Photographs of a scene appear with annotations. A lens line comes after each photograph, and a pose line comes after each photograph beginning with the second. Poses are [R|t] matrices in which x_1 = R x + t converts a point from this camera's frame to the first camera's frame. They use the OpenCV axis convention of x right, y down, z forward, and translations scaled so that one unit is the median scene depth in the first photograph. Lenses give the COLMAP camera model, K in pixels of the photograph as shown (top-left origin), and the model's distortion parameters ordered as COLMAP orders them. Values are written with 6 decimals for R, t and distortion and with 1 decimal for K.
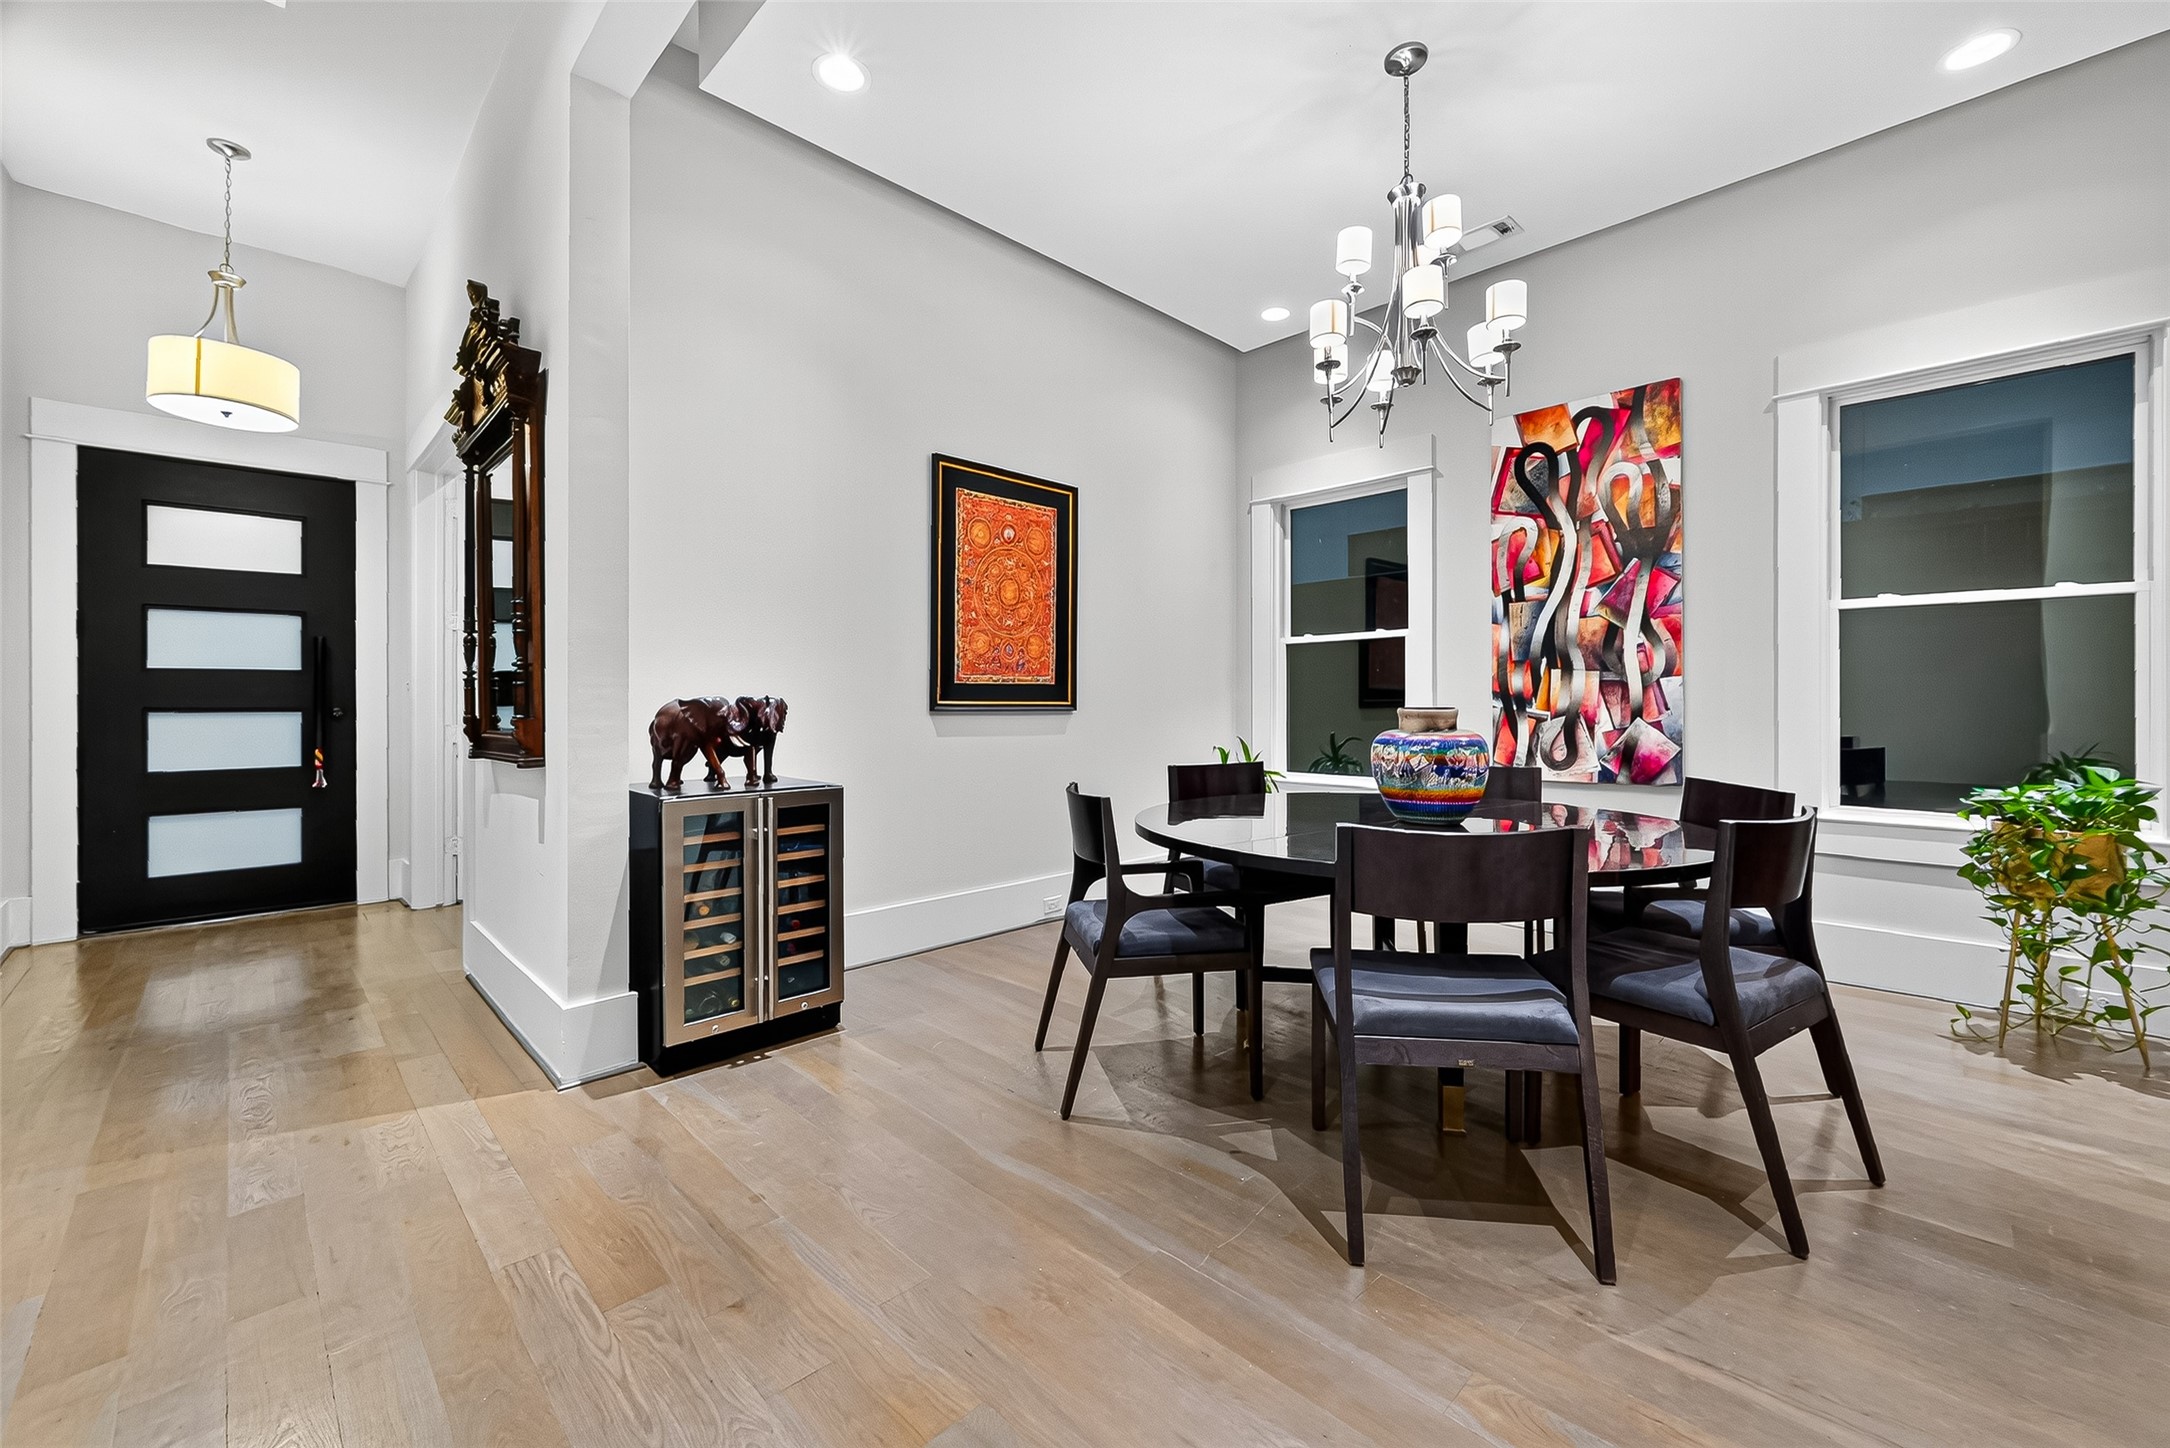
lens RADIAL K [[865.6, 0, 1091.0], [0, 865.6, 708.5], [0, 0, 1]] dist [0.000494, 0.000017]
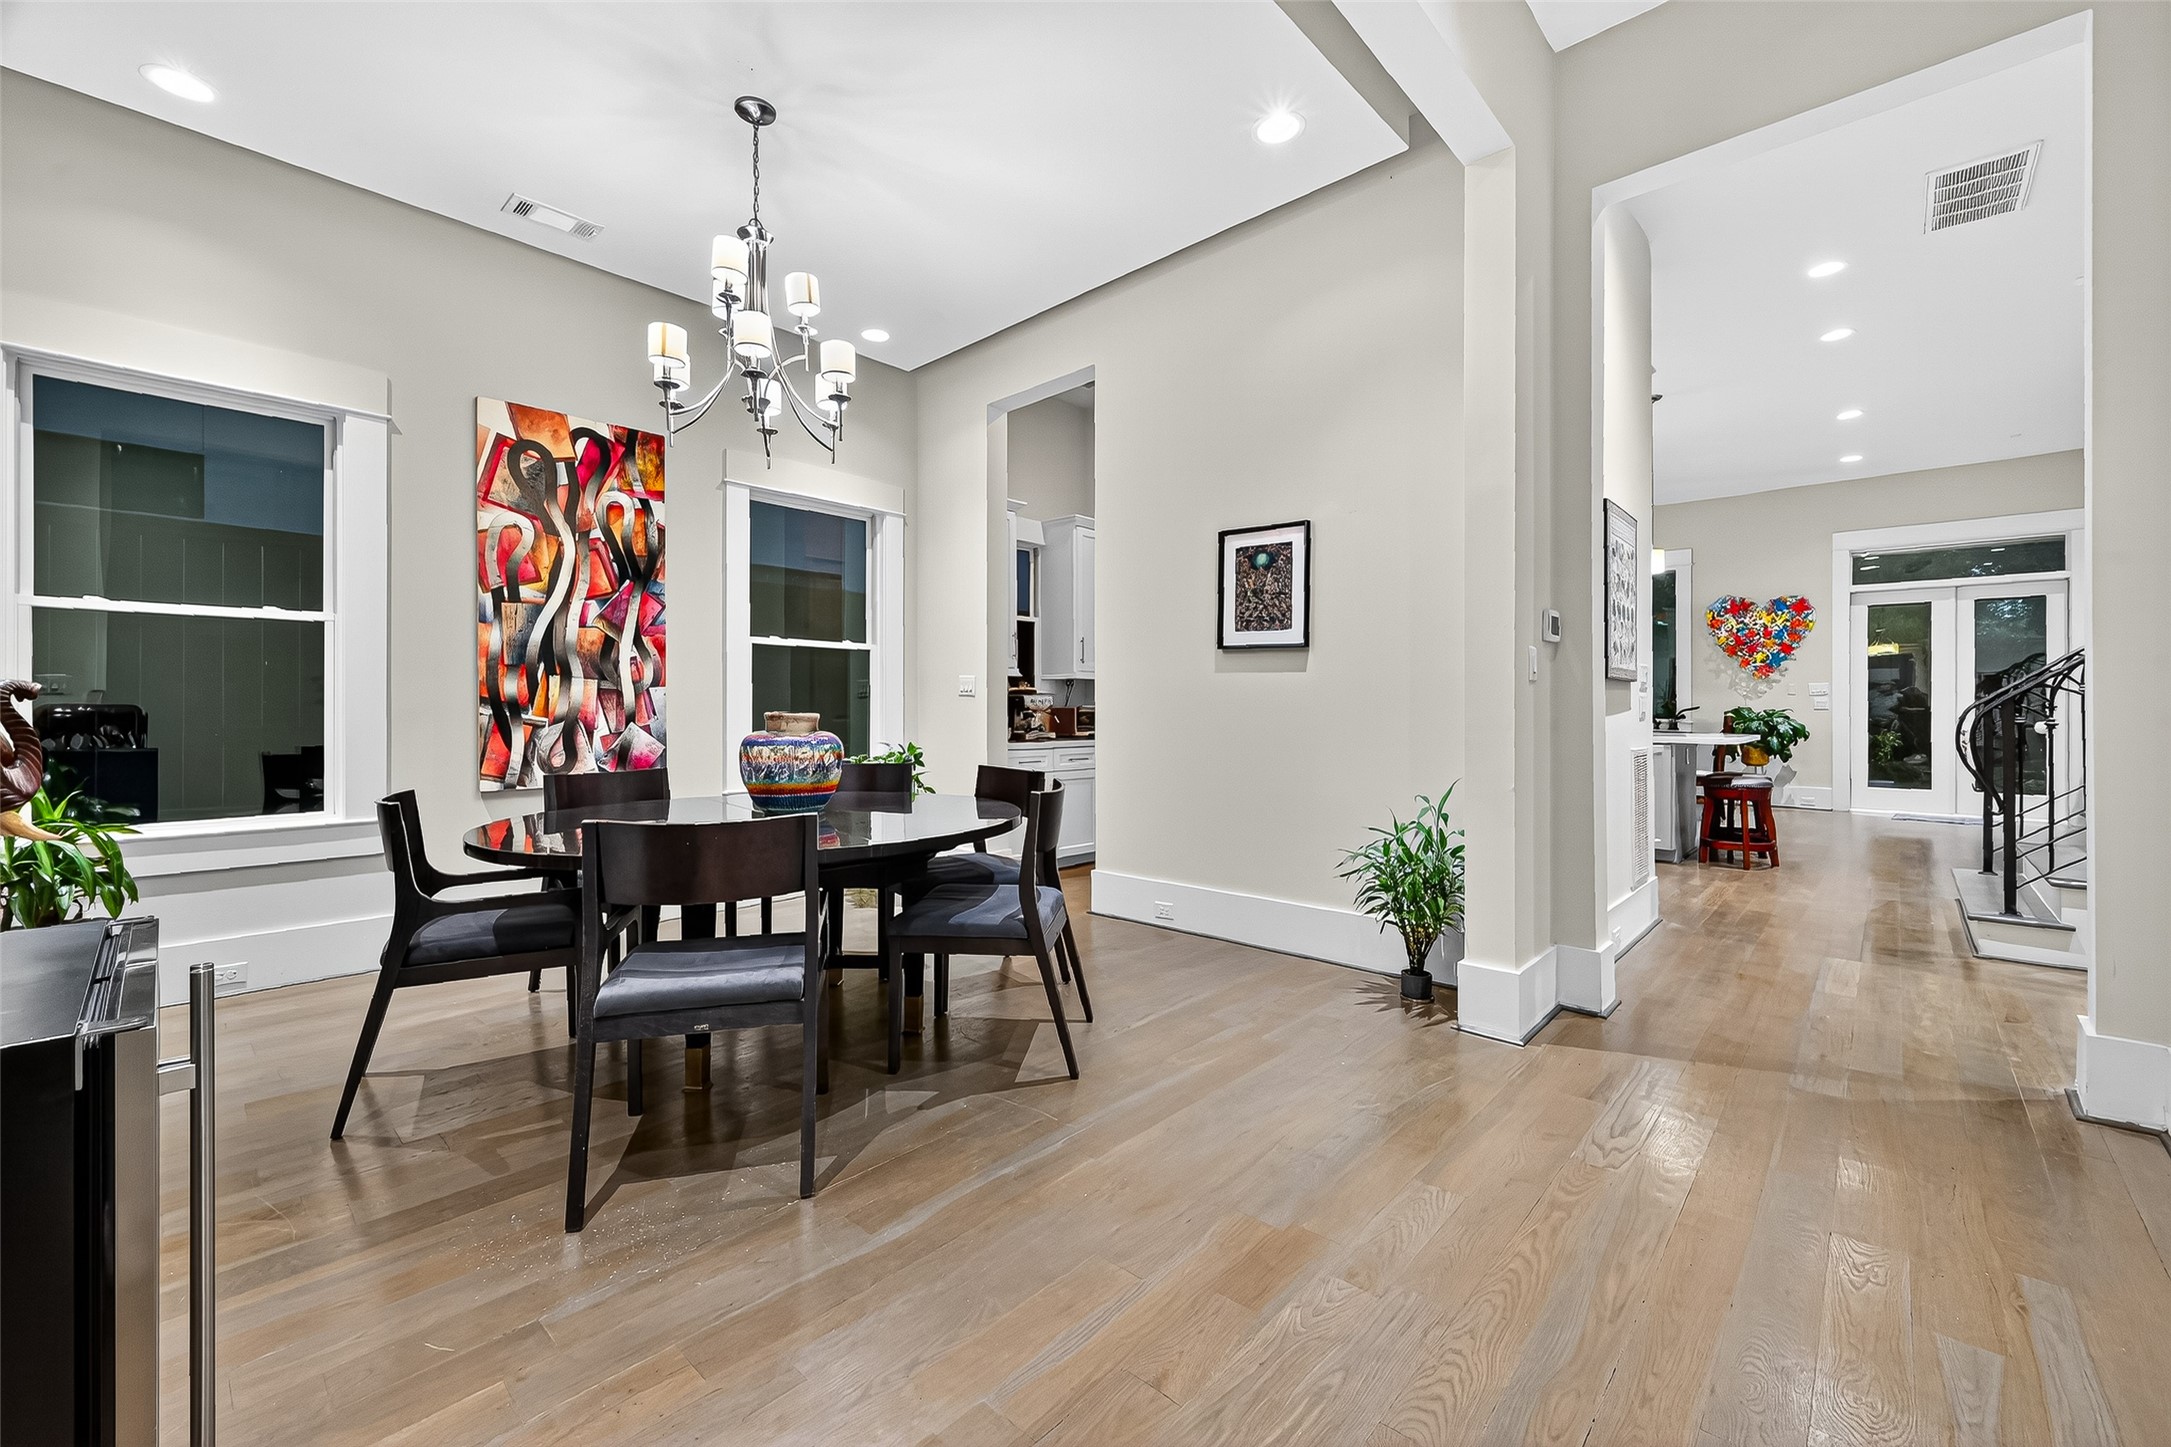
lens RADIAL K [[866.0, 0, 1102.3], [0, 866.0, 708.5], [0, 0, 1]] dist [0.000494, 0.000017]
pose [[-0.041565, 0.003710, 0.999129, -0.512217], [0.011246, 0.999931, -0.003245, 0.003207], [-0.999073, 0.011102, -0.041603, 0.431529]]
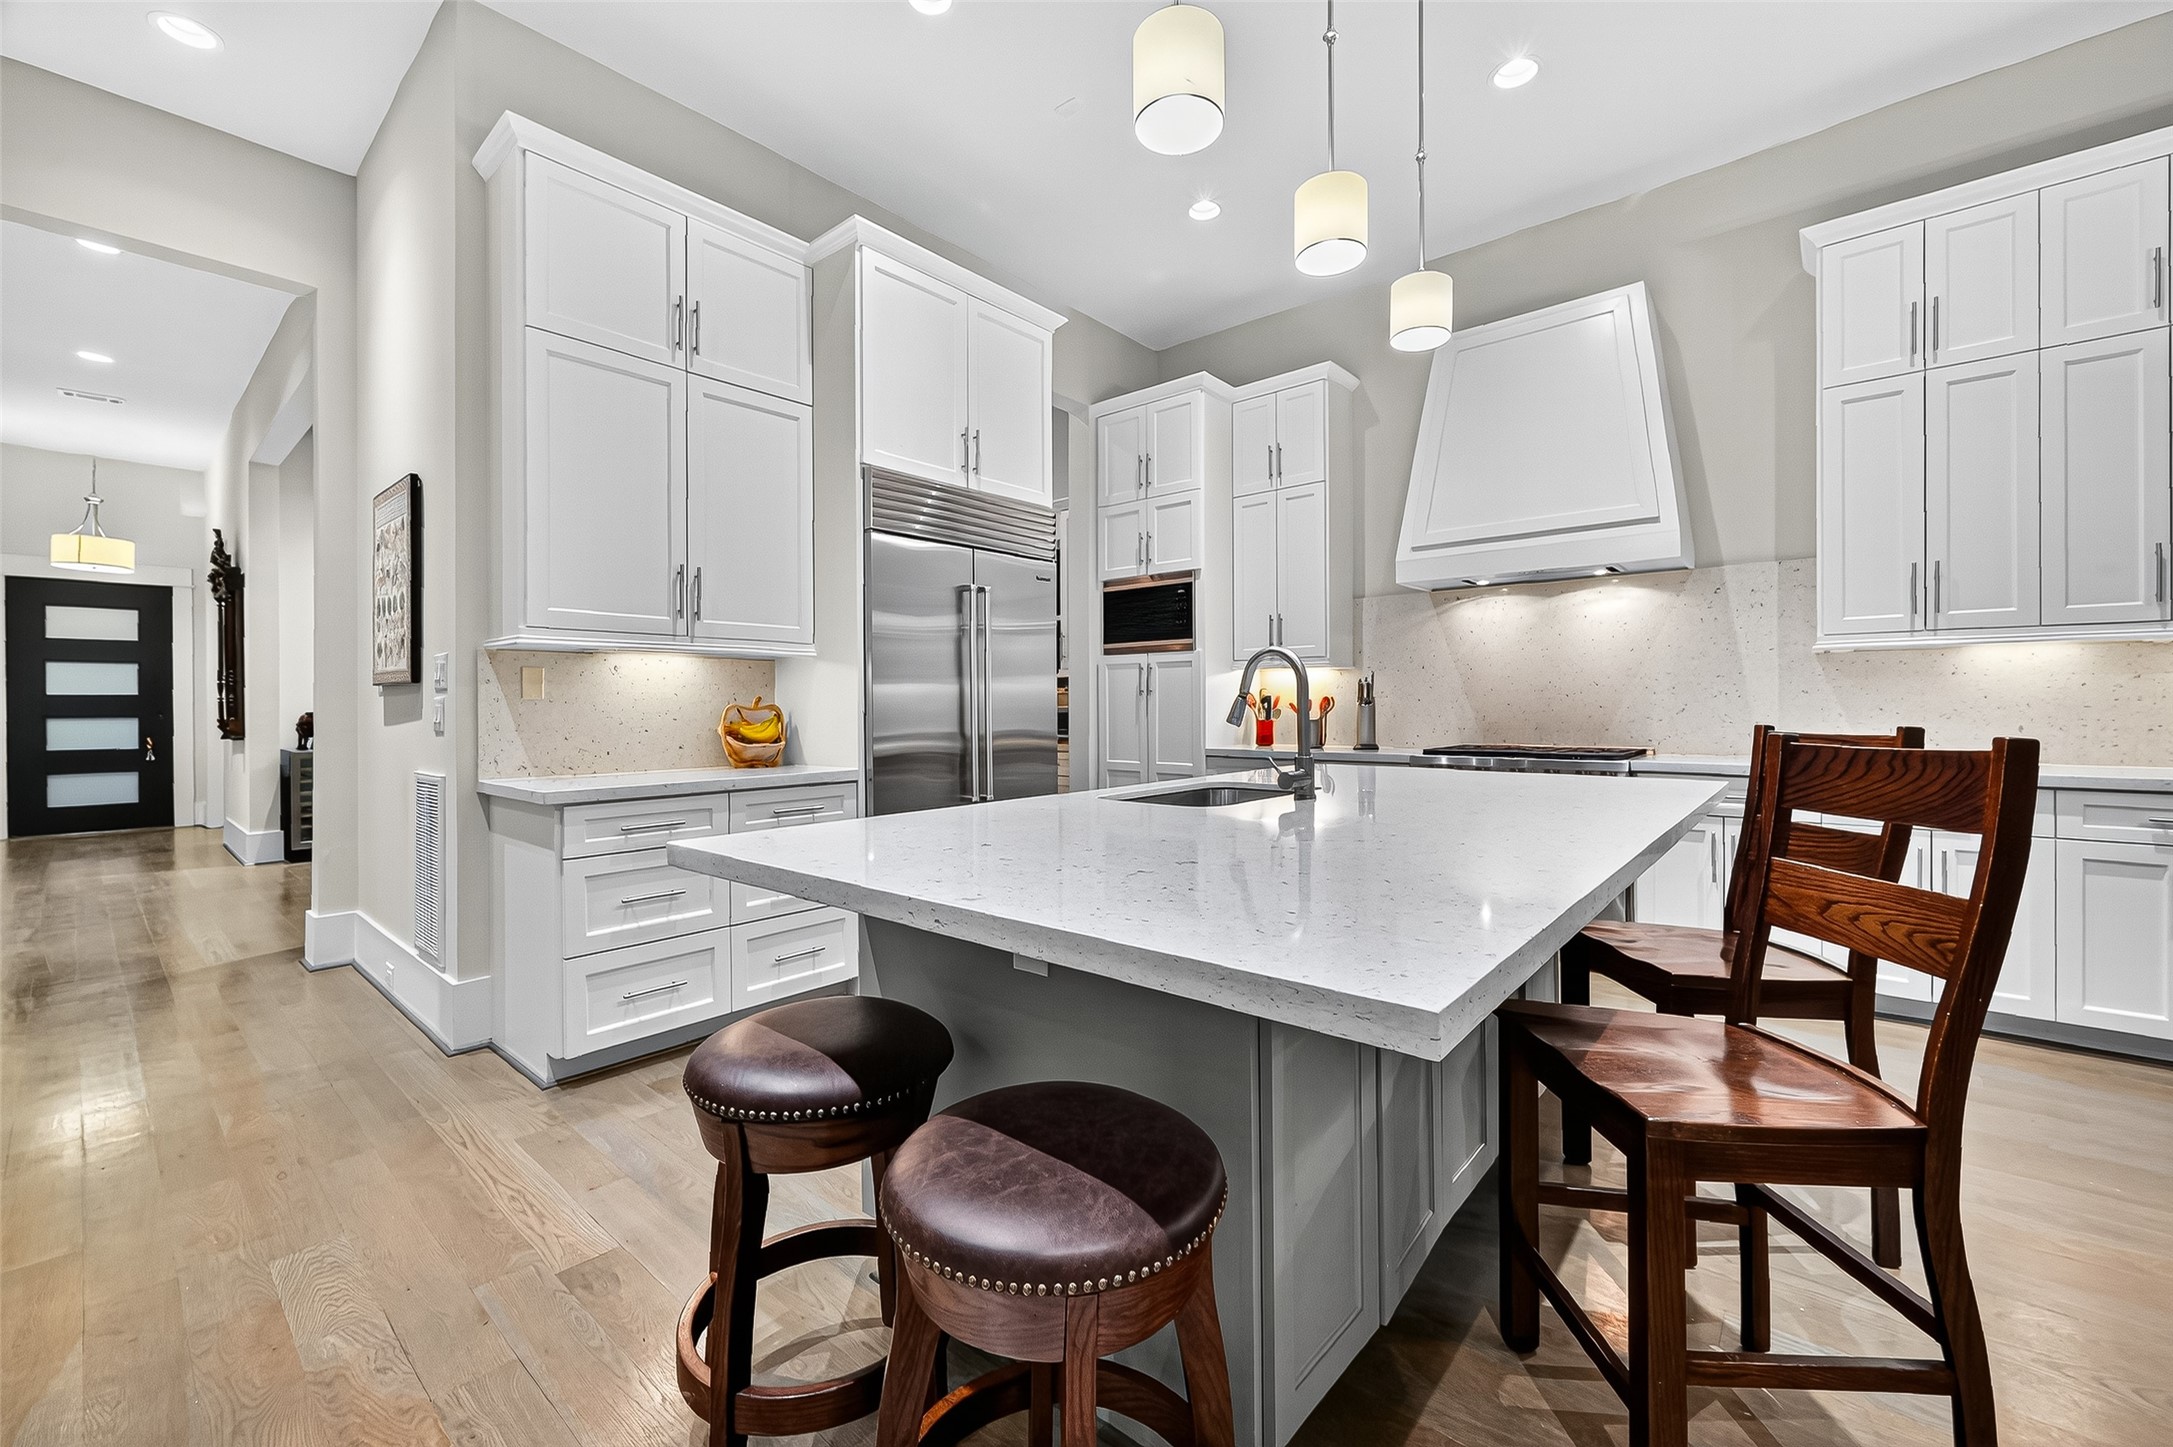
lens RADIAL K [[866.8, 0, 1098.7], [0, 866.8, 717.7], [0, 0, 1]] dist [0.000494, 0.000017]
pose [[0.996231, -0.002061, 0.086716, 0.327740], [0.001769, 0.999993, 0.003441, 0.000251], [-0.086722, -0.003275, 0.996227, -0.345387]]
